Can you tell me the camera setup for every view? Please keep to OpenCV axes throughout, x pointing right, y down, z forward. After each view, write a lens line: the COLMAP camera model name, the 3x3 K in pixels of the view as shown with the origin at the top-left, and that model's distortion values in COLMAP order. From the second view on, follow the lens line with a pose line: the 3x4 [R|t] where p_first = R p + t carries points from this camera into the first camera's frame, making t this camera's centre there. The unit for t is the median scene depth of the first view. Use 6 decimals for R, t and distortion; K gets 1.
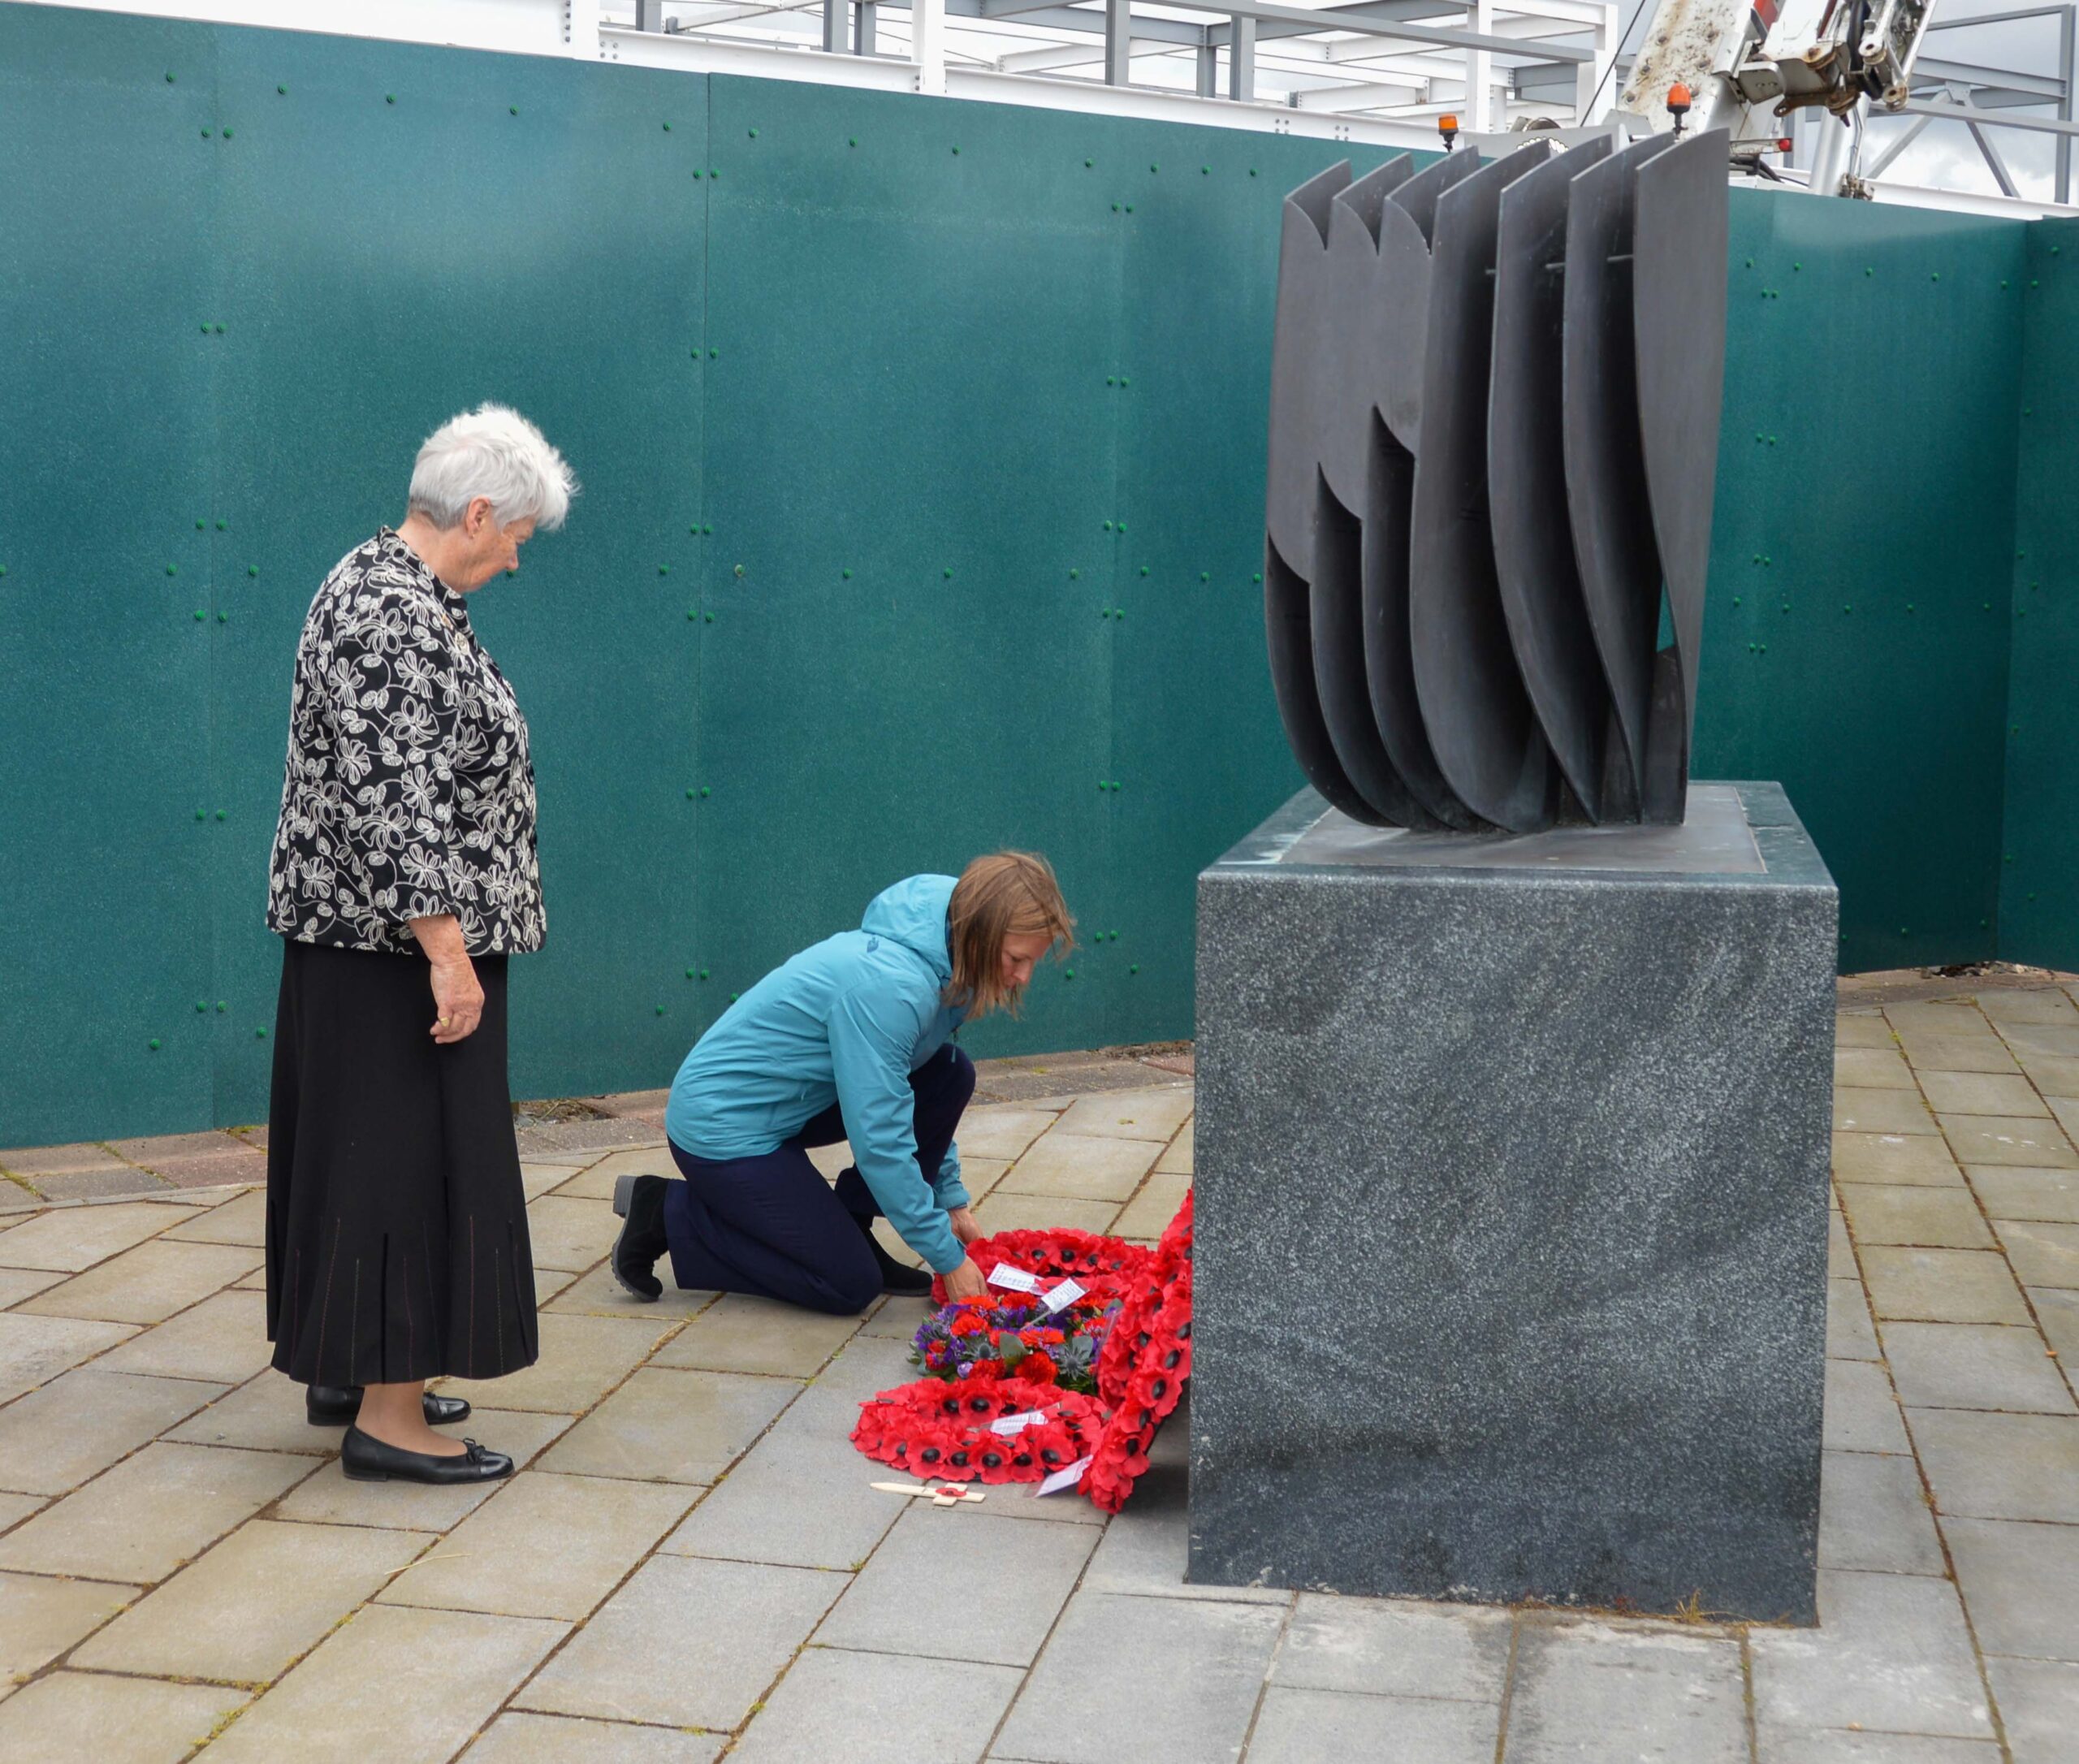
lens RADIAL K [[3143.8, 0, 1065.4], [0, 3143.8, 750.2], [0, 0, 1]] dist [-0.090757, 0.000000]
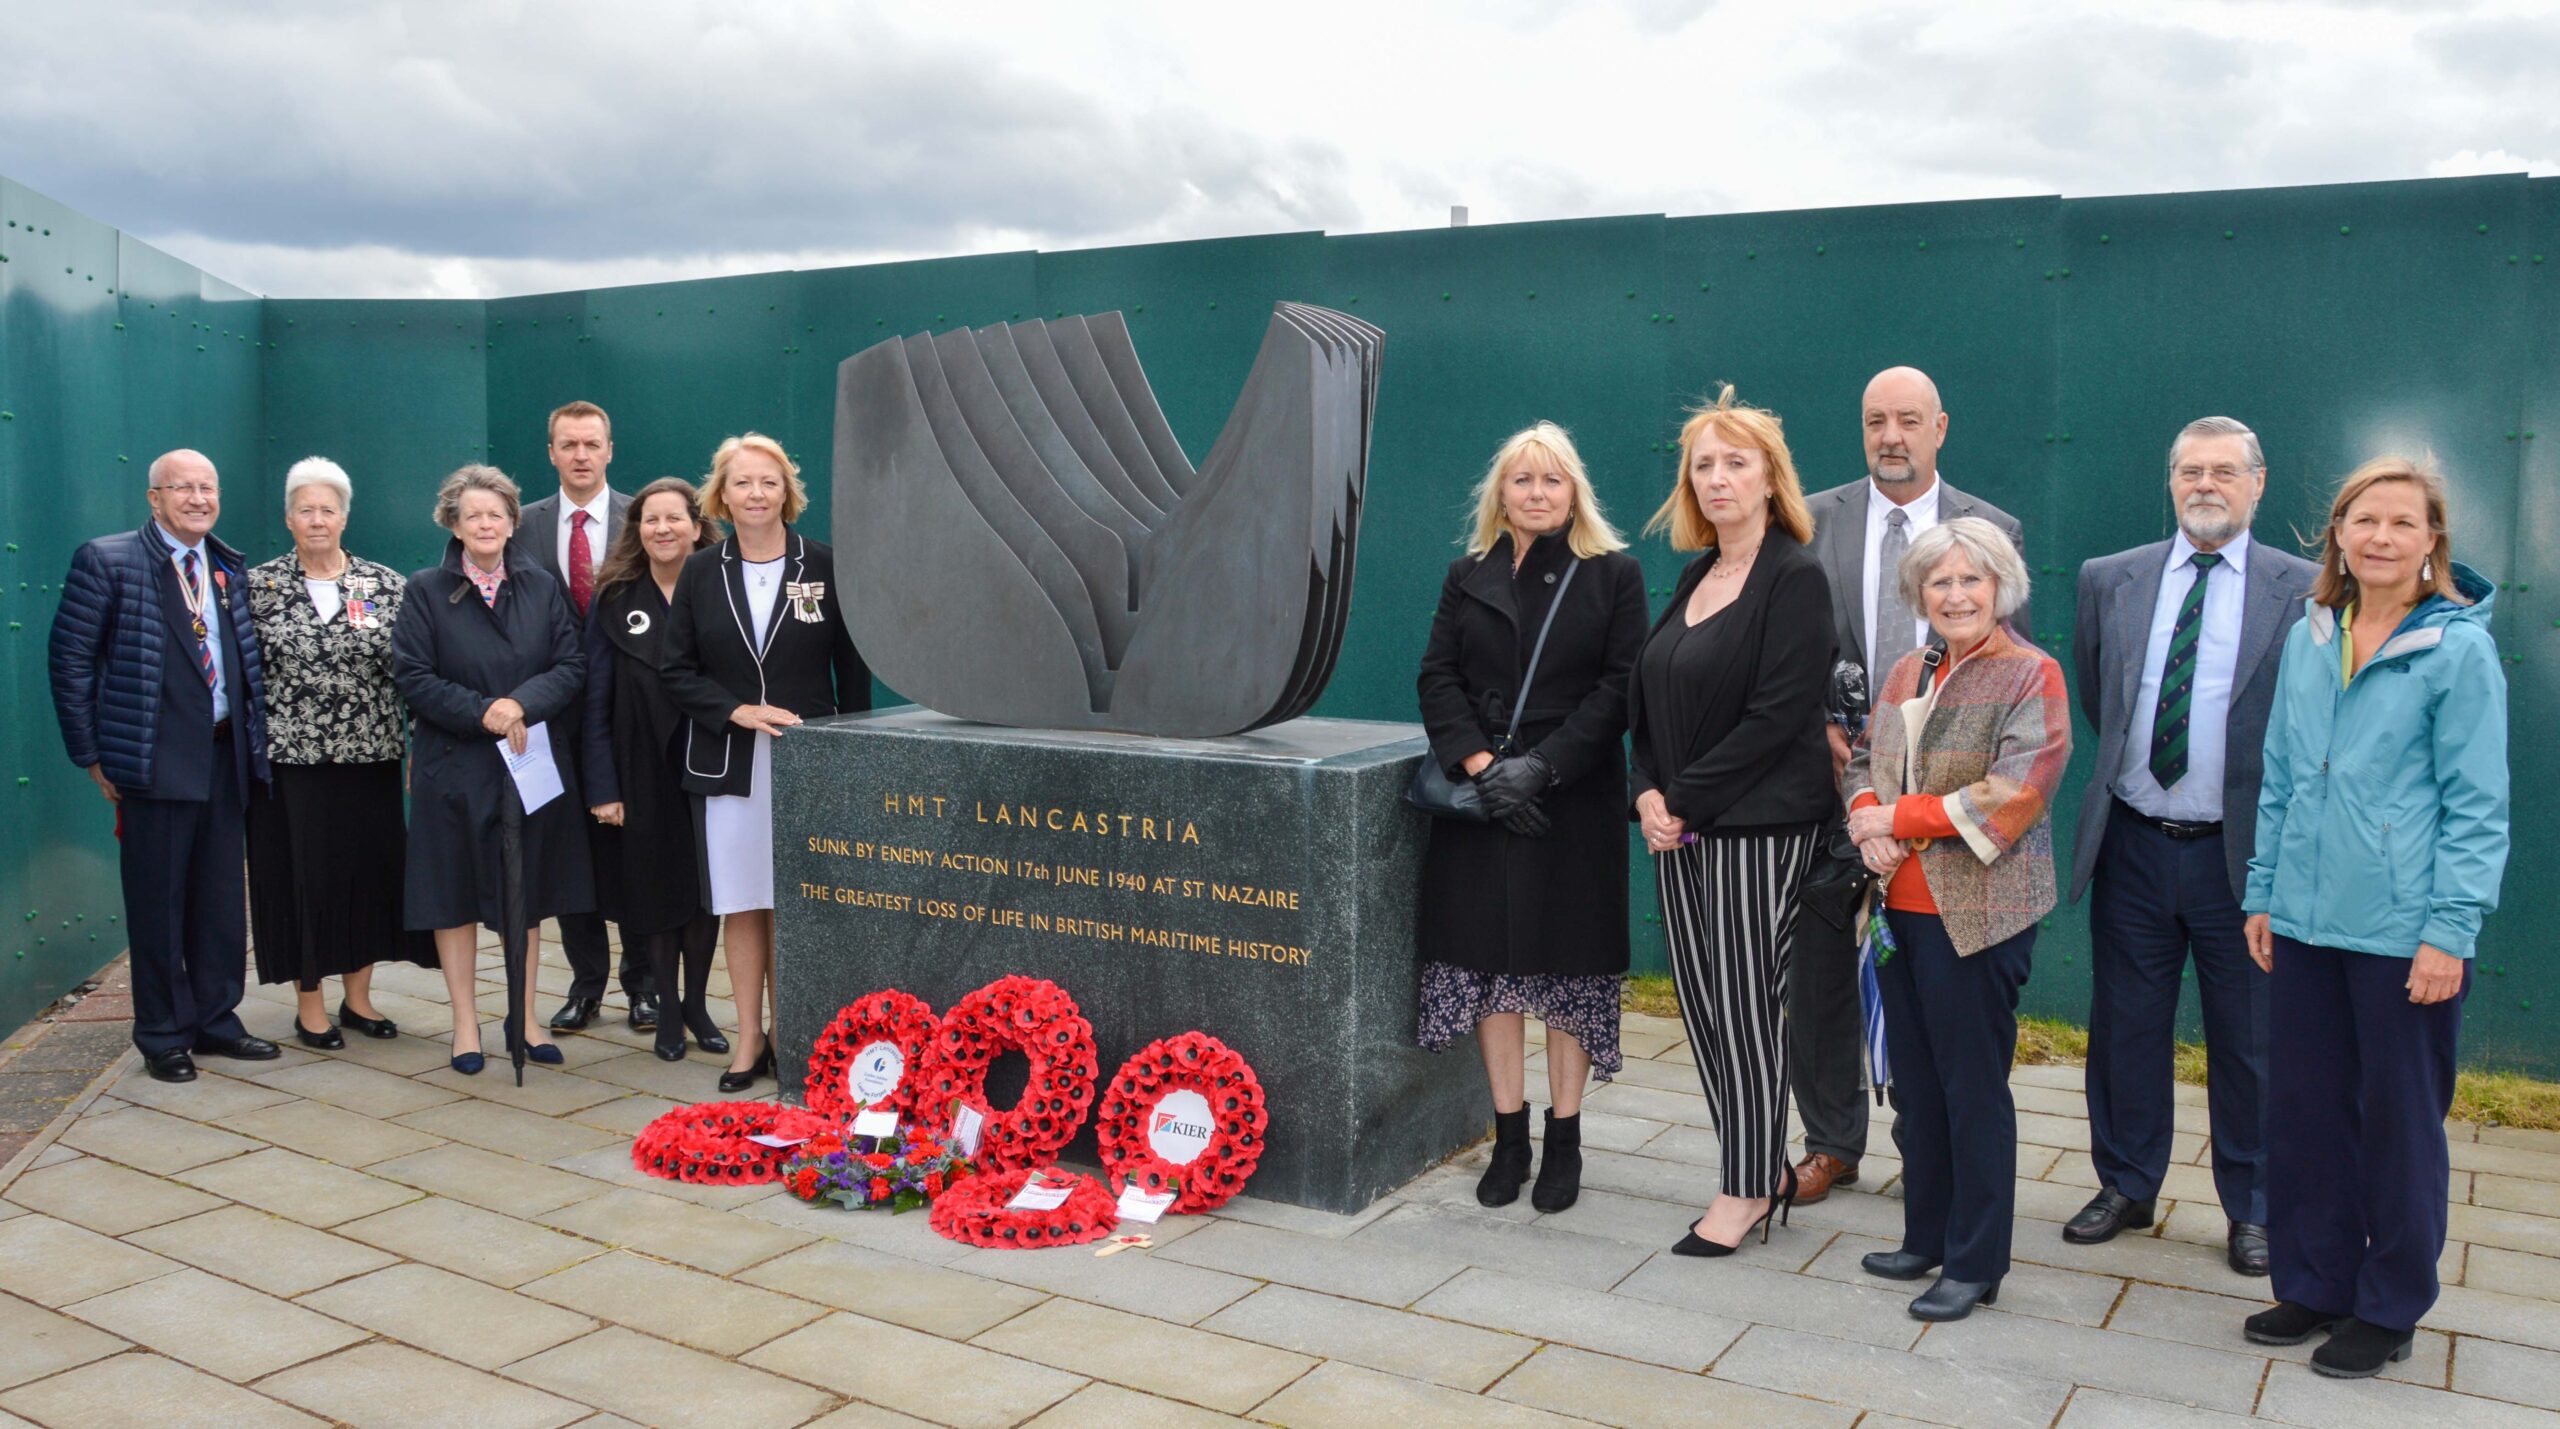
lens RADIAL K [[2119.0, 0, 1256.1], [0, 2119.0, 723.8], [0, 0, 1]] dist [-0.124259, -0.004854]
pose [[0.357560, -0.107576, 0.927673, -0.948097], [0.070324, 0.993625, 0.088118, -0.079597], [-0.931239, 0.033730, 0.362846, 0.652118]]
